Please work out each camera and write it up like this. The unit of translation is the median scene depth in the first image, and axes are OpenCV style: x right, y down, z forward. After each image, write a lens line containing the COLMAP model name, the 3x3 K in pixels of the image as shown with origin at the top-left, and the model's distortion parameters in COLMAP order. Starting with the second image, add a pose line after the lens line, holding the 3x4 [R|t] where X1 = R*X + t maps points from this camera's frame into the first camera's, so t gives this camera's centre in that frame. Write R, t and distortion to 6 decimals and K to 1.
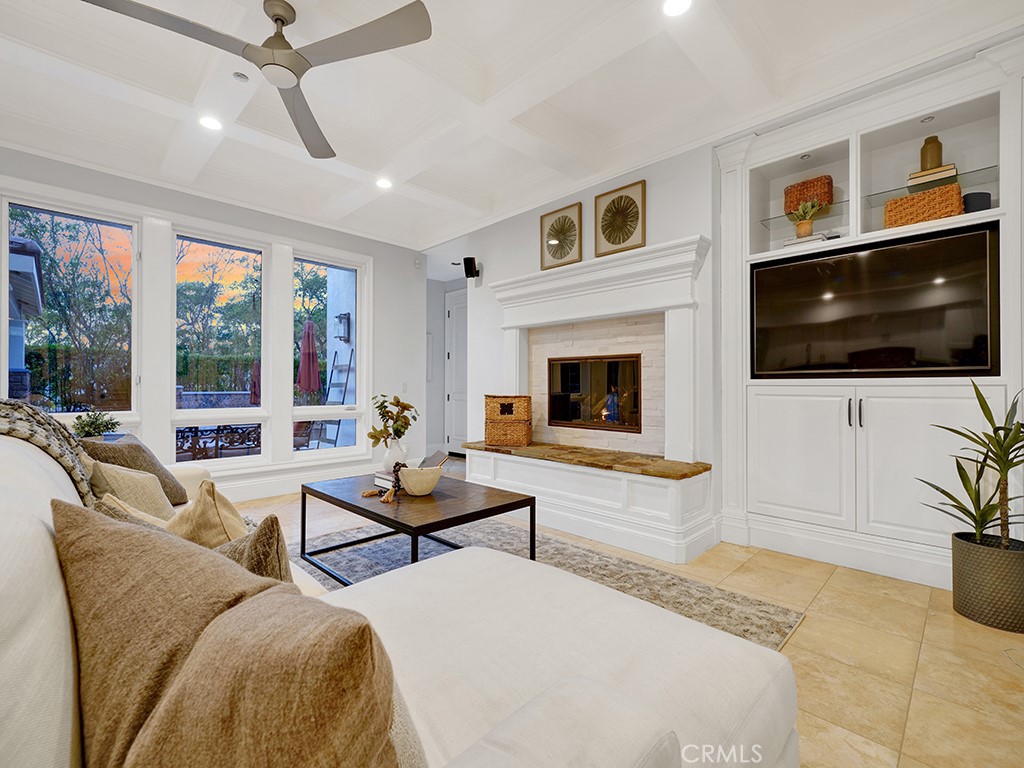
lens RADIAL K [[454.8, 0, 510.6], [0, 454.8, 383.2], [0, 0, 1]] dist [0.000375, 0.000052]
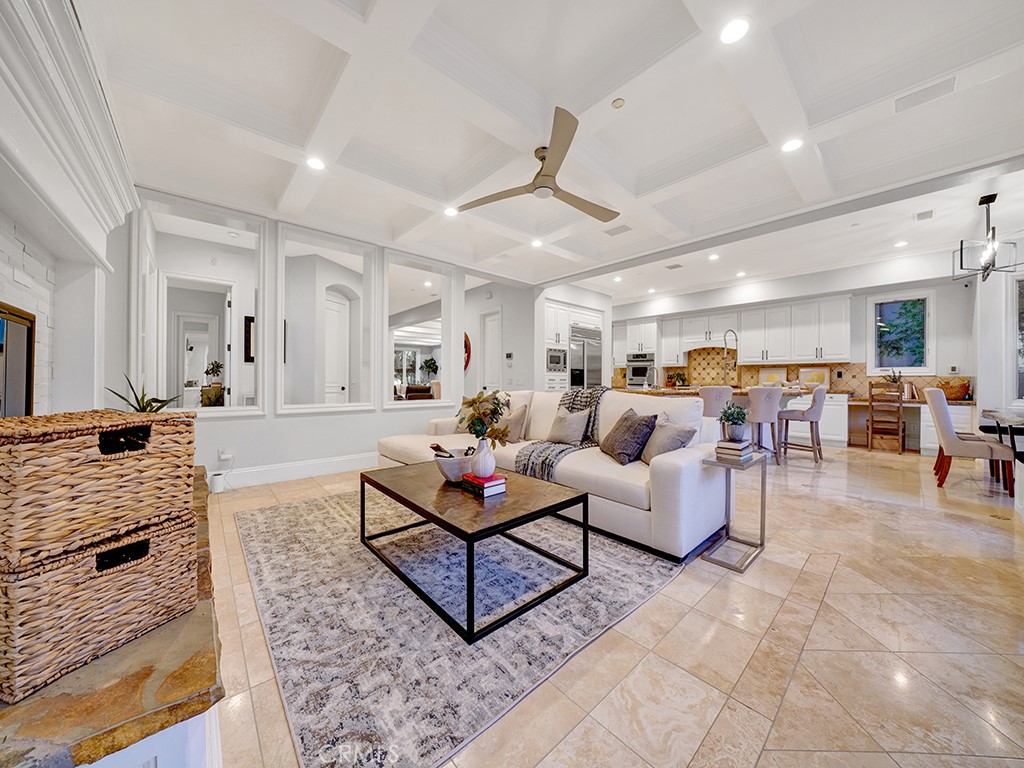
lens RADIAL K [[352.3, 0, 511.4], [0, 352.3, 380.1], [0, 0, 1]] dist [-0.030010, 0.000016]
pose [[-0.998038, -0.004865, 0.062419, -0.359454], [-0.005356, 0.999956, -0.007704, 0.010768], [-0.062379, -0.008023, -0.998020, 1.717849]]
